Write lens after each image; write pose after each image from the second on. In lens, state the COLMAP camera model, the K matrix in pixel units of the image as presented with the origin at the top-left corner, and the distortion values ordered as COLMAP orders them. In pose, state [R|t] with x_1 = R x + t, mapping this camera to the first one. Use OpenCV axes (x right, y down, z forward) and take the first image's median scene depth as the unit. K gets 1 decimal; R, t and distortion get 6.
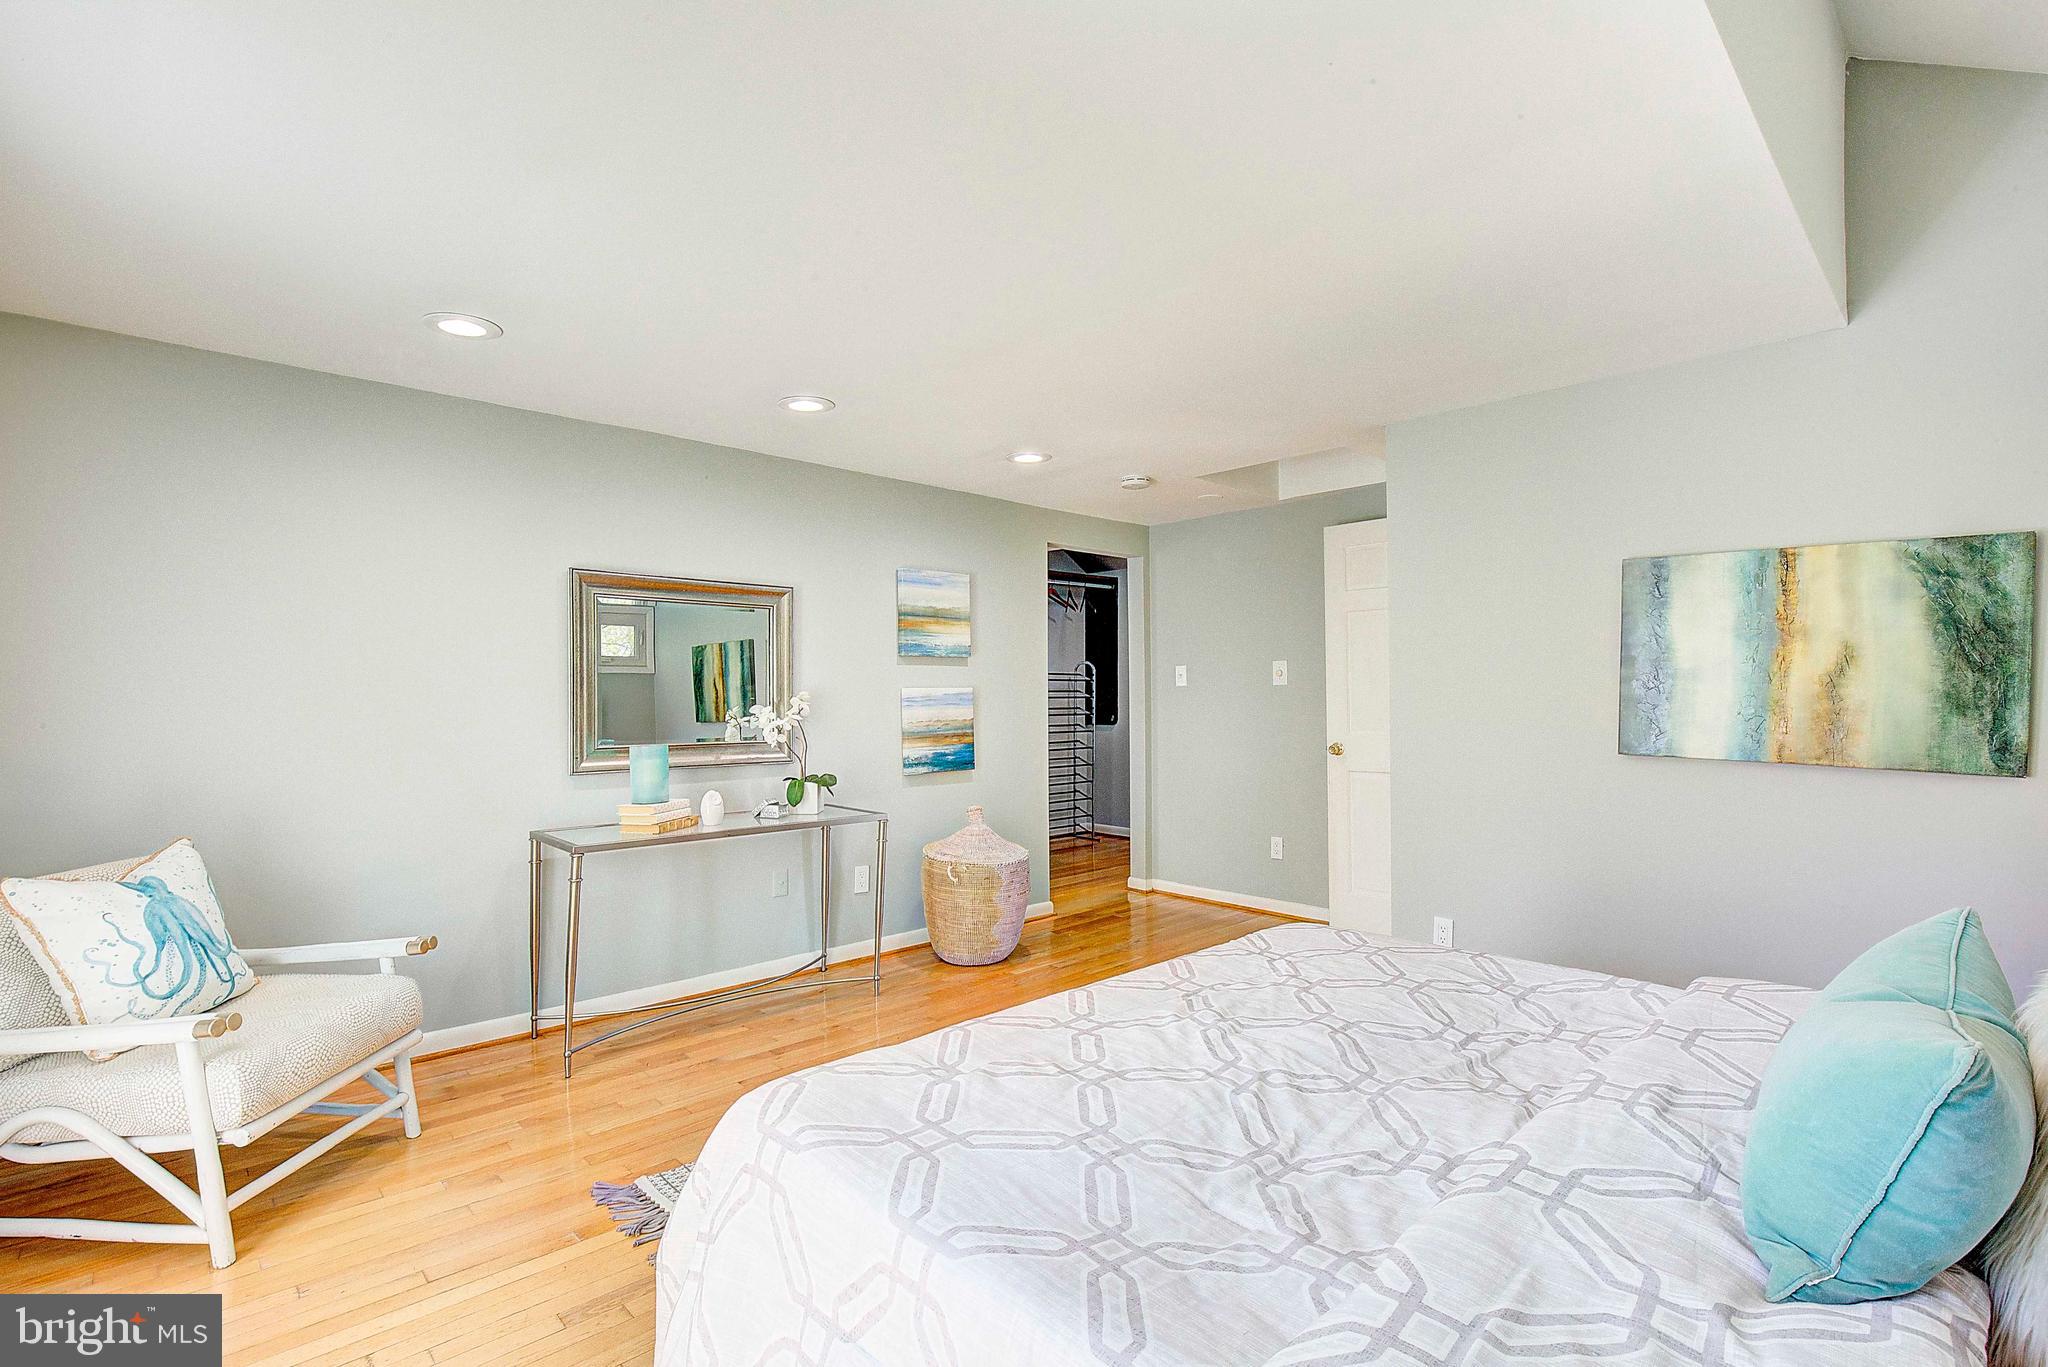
lens RADIAL K [[939.2, 0, 1041.1], [0, 939.2, 702.2], [0, 0, 1]] dist [-0.020328, -0.000010]
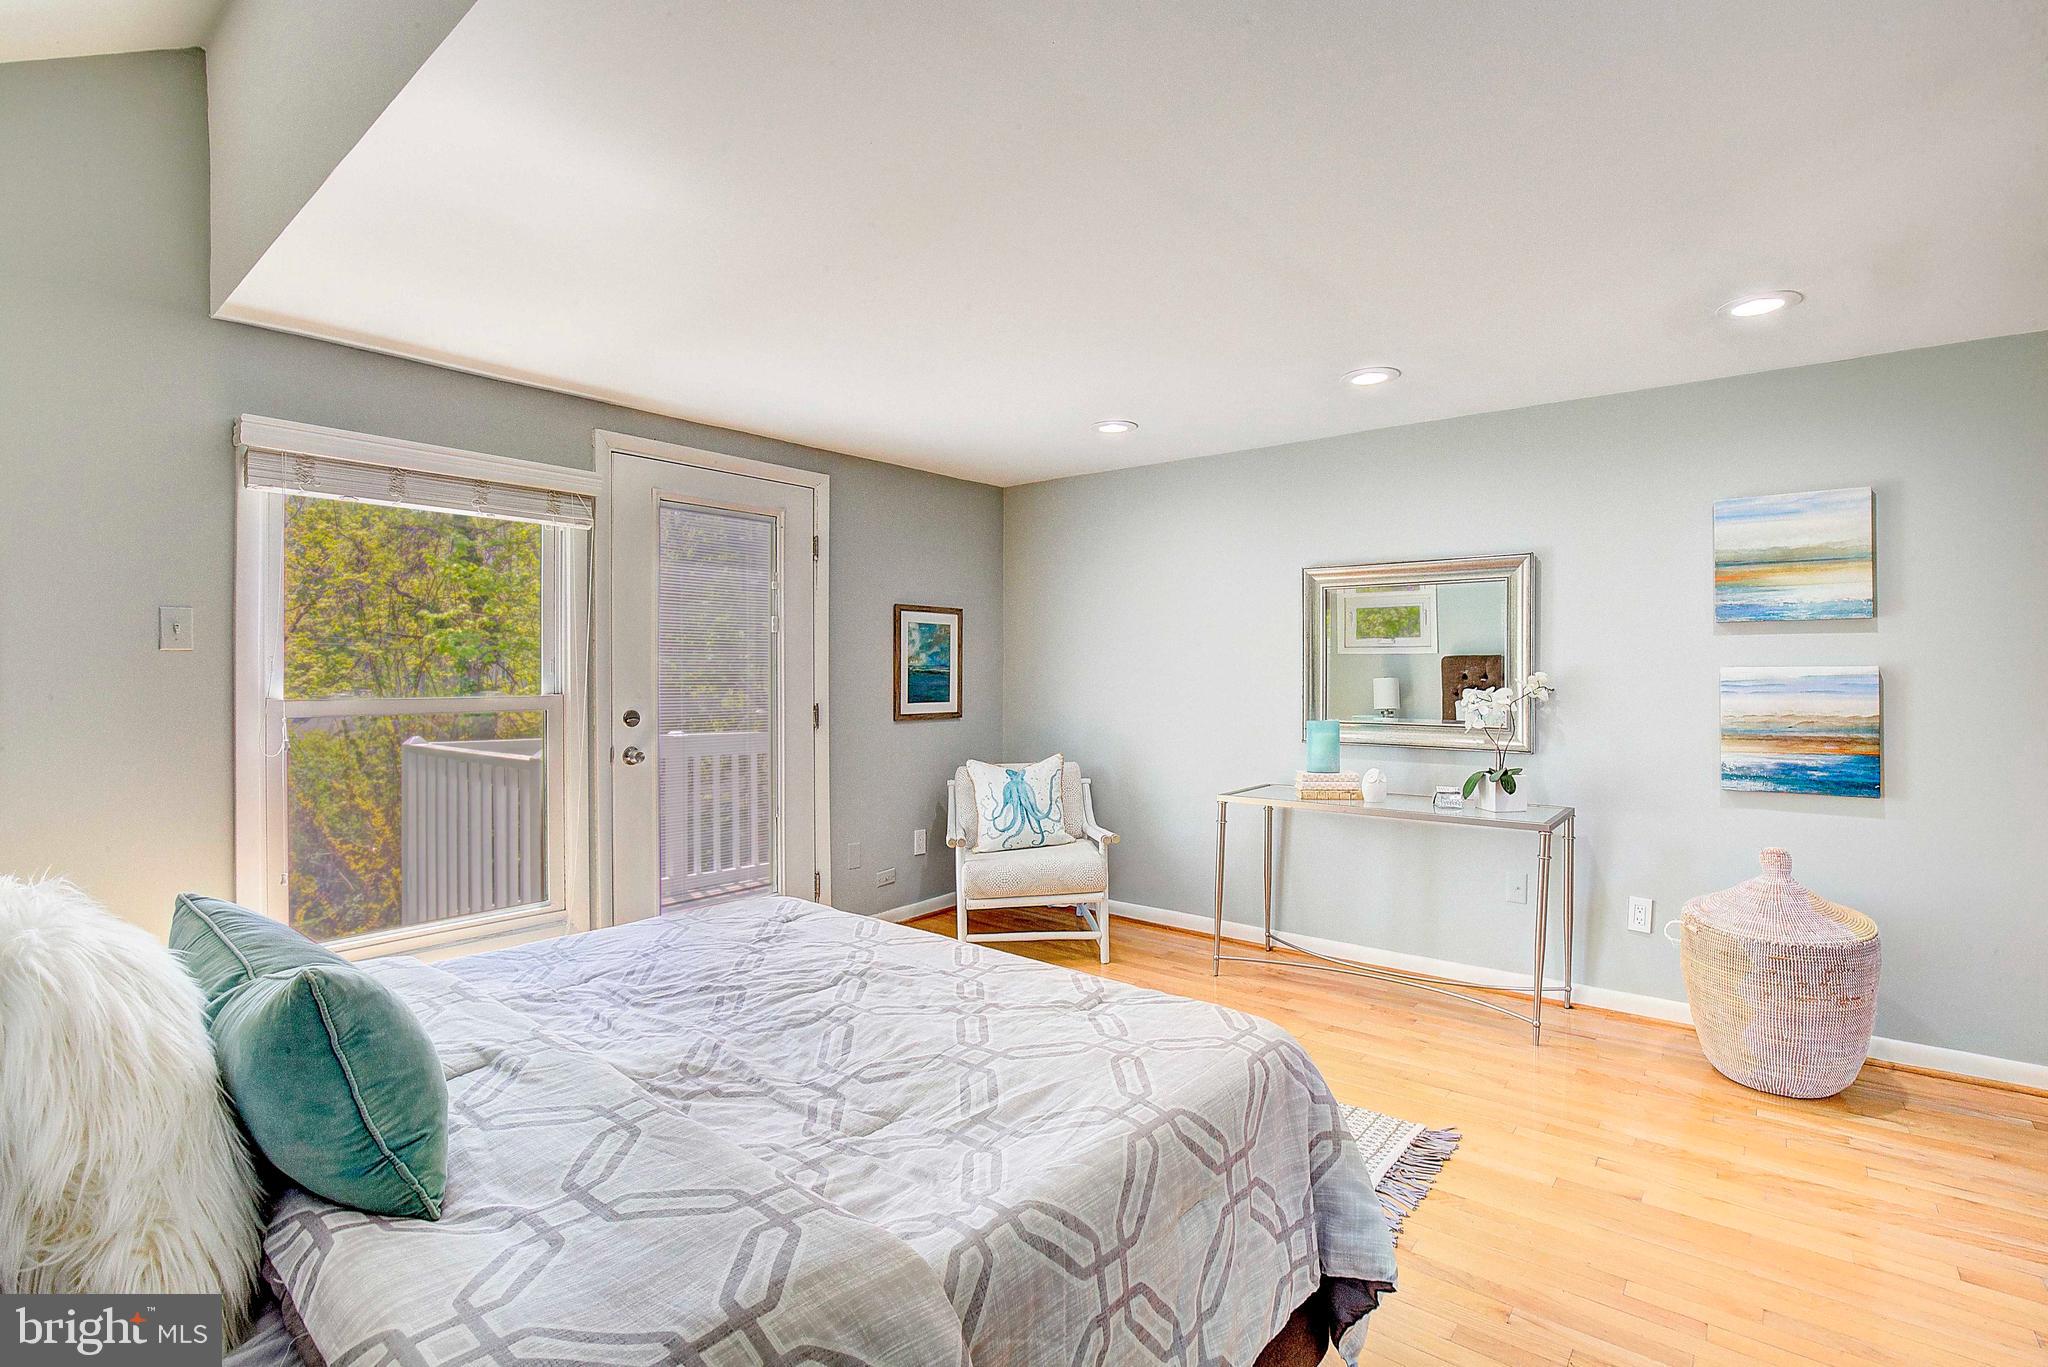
lens RADIAL K [[969.1, 0, 1082.1], [0, 969.1, 675.2], [0, 0, 1]] dist [-0.008825, 0.000535]
pose [[0.140977, 0.004731, -0.990002, 0.511460], [-0.009065, 0.999953, 0.003488, -0.007297], [0.989971, 0.008483, 0.141013, 0.413161]]
